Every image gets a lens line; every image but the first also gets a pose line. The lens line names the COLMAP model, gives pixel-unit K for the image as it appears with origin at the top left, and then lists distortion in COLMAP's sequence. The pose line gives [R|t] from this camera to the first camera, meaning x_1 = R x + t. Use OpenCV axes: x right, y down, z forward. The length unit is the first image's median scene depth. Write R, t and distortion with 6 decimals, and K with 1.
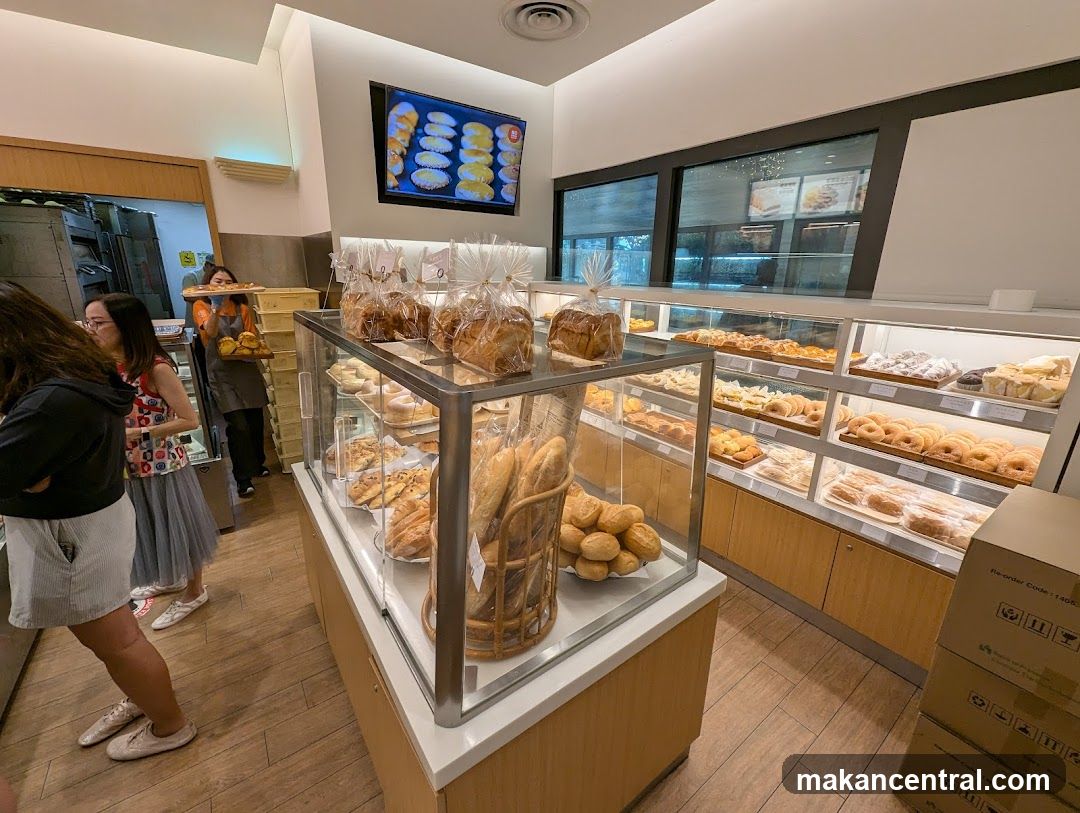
lens RADIAL K [[446.4, 0, 540.0], [0, 446.4, 406.5], [0, 0, 1]] dist [-0.000010, -0.000005]
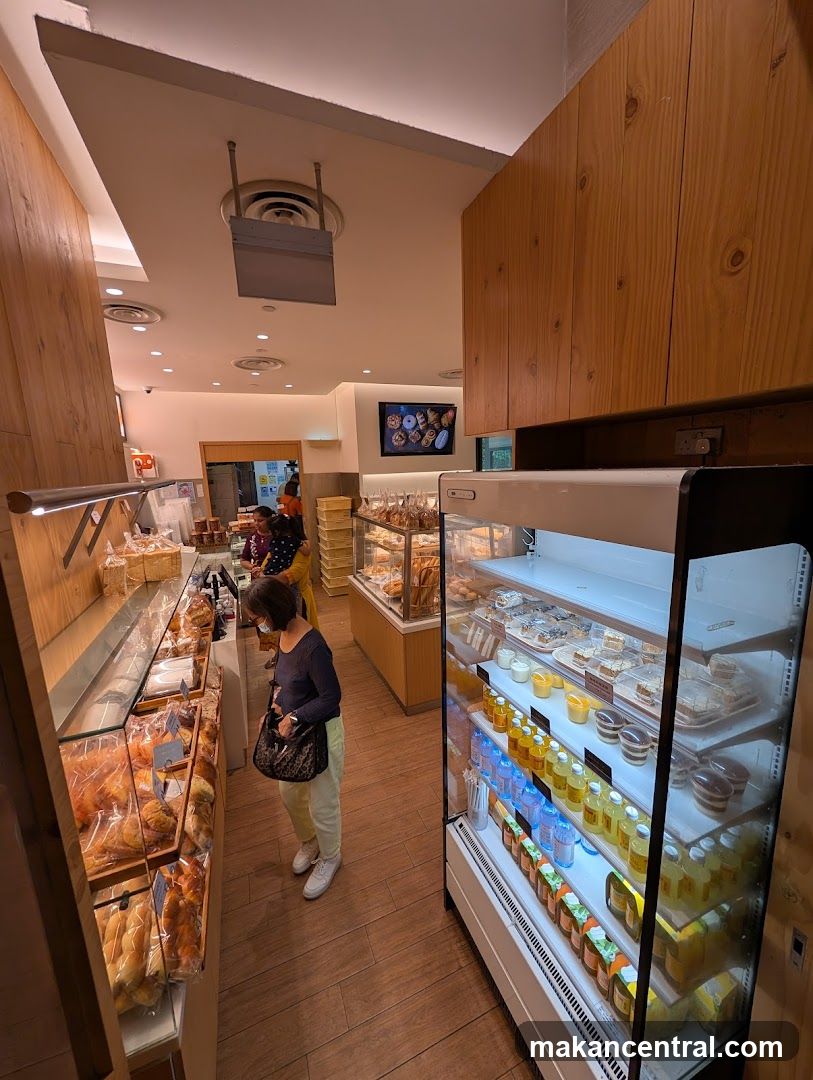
lens RADIAL K [[408.1, 0, 406.5], [0, 408.1, 540.0], [0, 0, 1]] dist [0.000010, -0.000001]
pose [[0.970855, -0.013566, -0.239282, 0.189906], [-0.014251, 0.993363, -0.114139, 0.130821], [0.239242, 0.114223, 0.964218, -0.713021]]
